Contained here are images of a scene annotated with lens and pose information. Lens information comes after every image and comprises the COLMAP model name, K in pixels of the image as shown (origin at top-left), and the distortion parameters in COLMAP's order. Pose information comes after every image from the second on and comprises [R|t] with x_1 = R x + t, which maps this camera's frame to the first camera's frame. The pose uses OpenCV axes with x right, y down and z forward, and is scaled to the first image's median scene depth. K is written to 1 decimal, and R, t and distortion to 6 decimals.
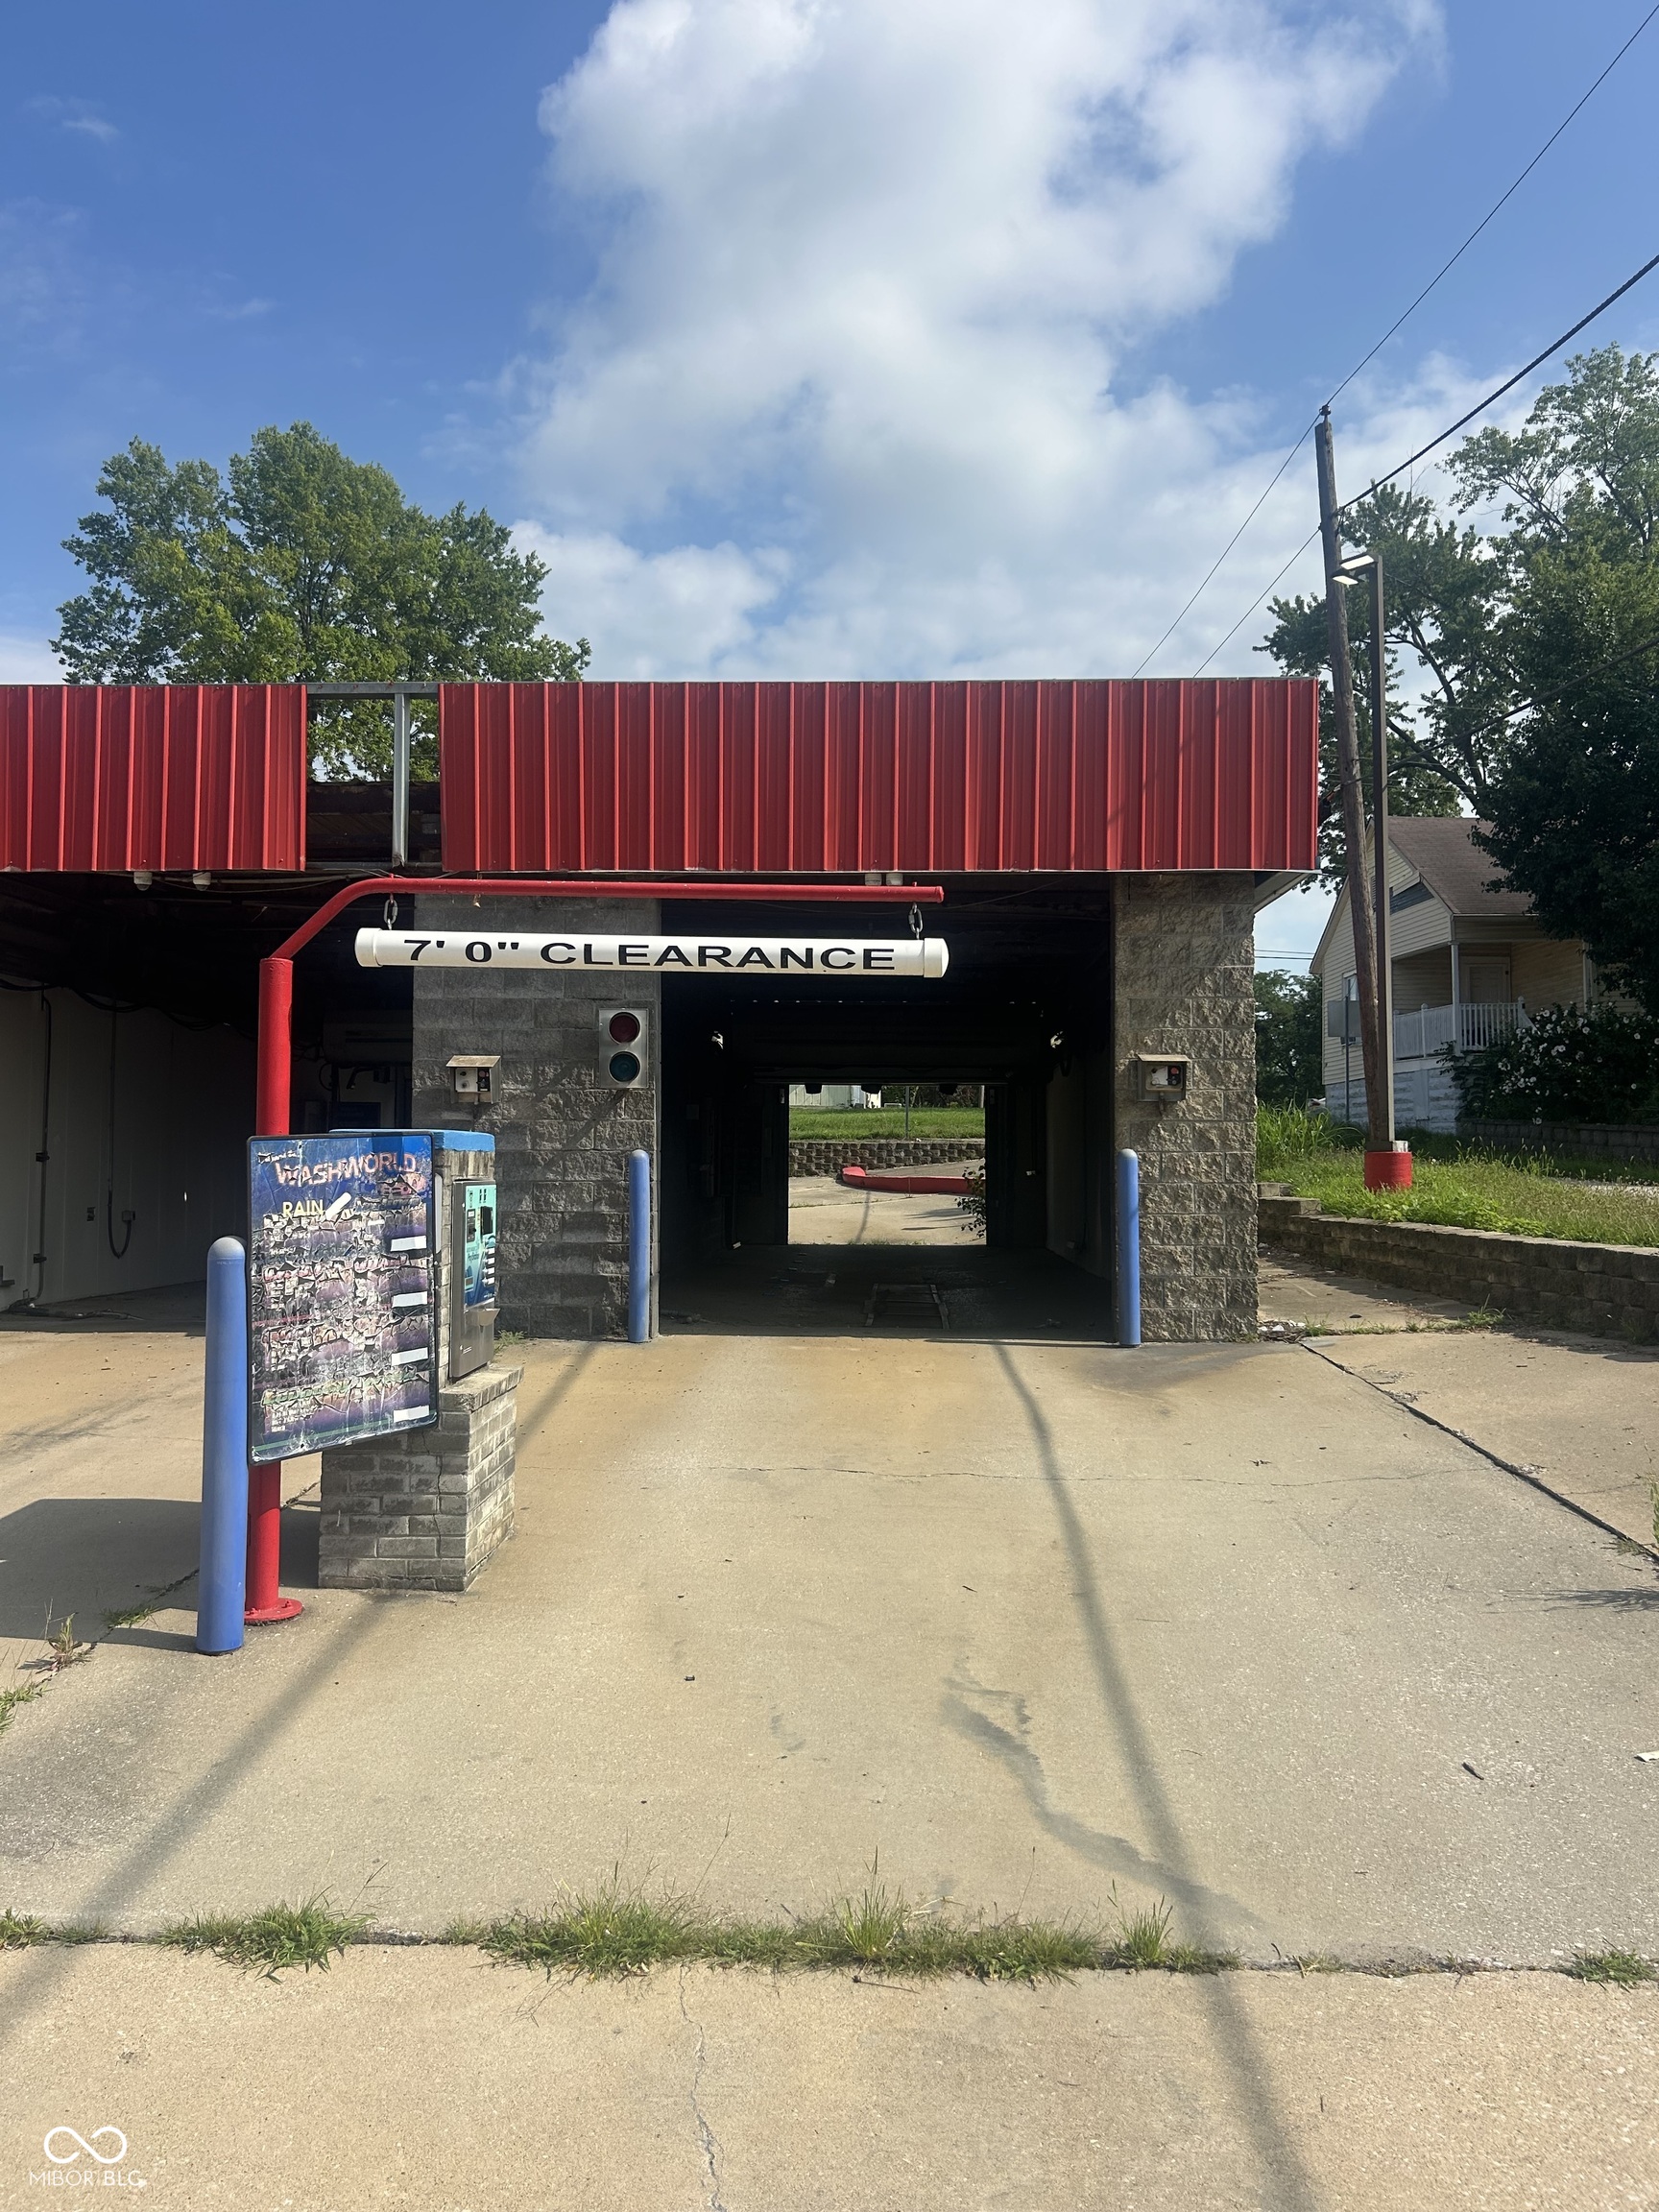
lens RADIAL K [[1612.0, 0, 847.4], [0, 1612.0, 1090.6], [0, 0, 1]] dist [0.029646, -0.014449]
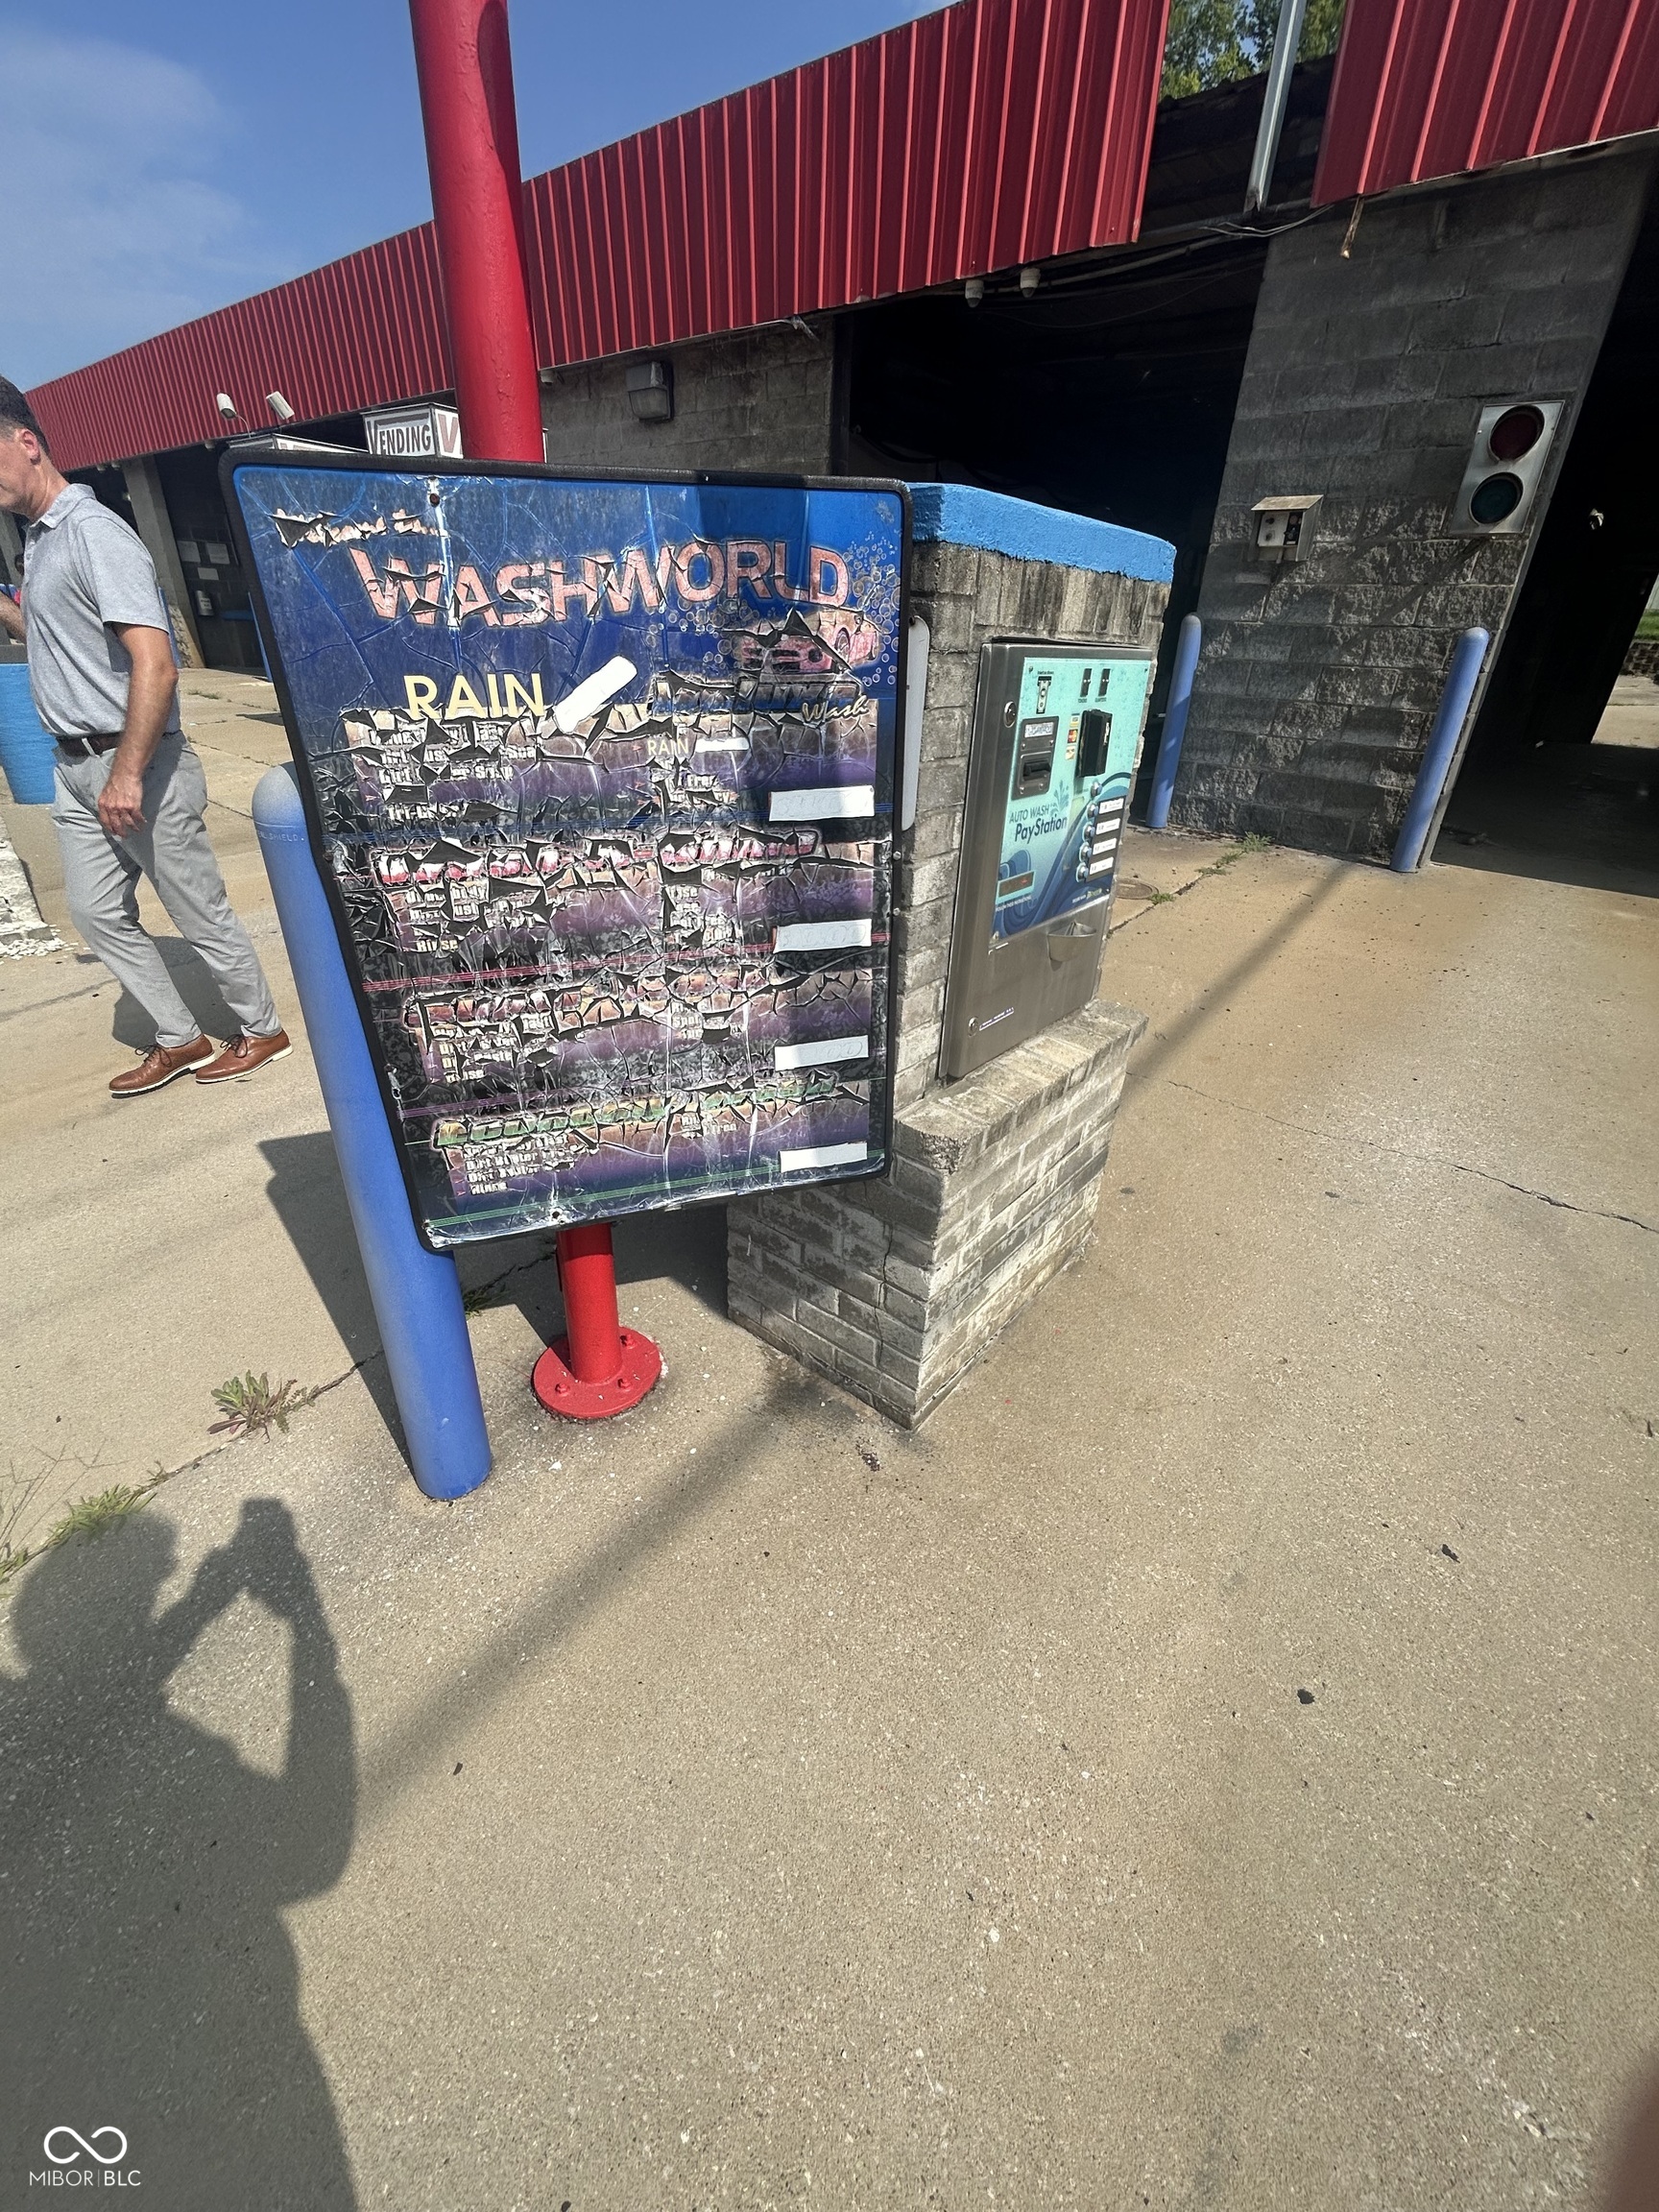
lens RADIAL K [[900.7, 0, 844.7], [0, 900.7, 1094.6], [0, 0, 1]] dist [0.006975, -0.002666]
pose [[0.781791, 0.310575, -0.540691, -0.061890], [-0.010217, 0.873394, 0.486907, 0.024533], [0.623457, -0.375135, 0.685984, 0.422184]]
